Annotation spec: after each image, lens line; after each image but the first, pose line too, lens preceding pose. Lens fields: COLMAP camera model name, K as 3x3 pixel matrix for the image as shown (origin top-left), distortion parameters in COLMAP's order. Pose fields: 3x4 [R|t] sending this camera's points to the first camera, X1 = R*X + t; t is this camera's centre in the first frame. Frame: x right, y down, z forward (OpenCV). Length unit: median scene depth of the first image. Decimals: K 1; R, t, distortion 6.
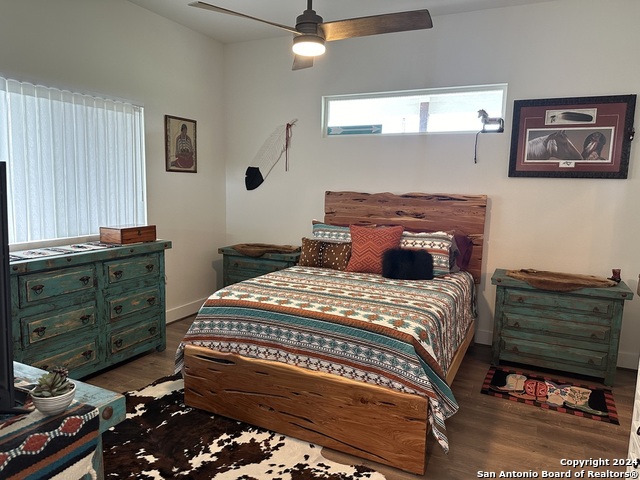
lens RADIAL K [[449.7, 0, 320.0], [0, 449.7, 240.0], [0, 0, 1]] dist [0.025682, -0.001885]
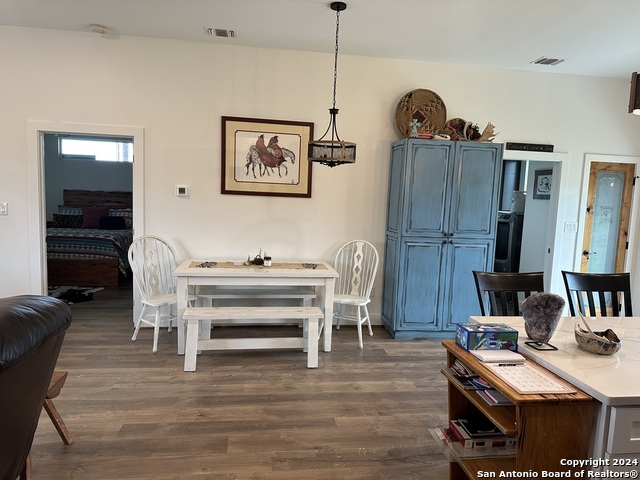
lens RADIAL K [[449.7, 0, 320.0], [0, 449.7, 240.0], [0, 0, 1]] dist [0.025682, -0.001885]
pose [[0.834229, -0.053568, 0.548810, -0.115423], [0.053695, 0.998432, 0.015836, 0.101291], [-0.548797, 0.016257, 0.835797, -0.913236]]
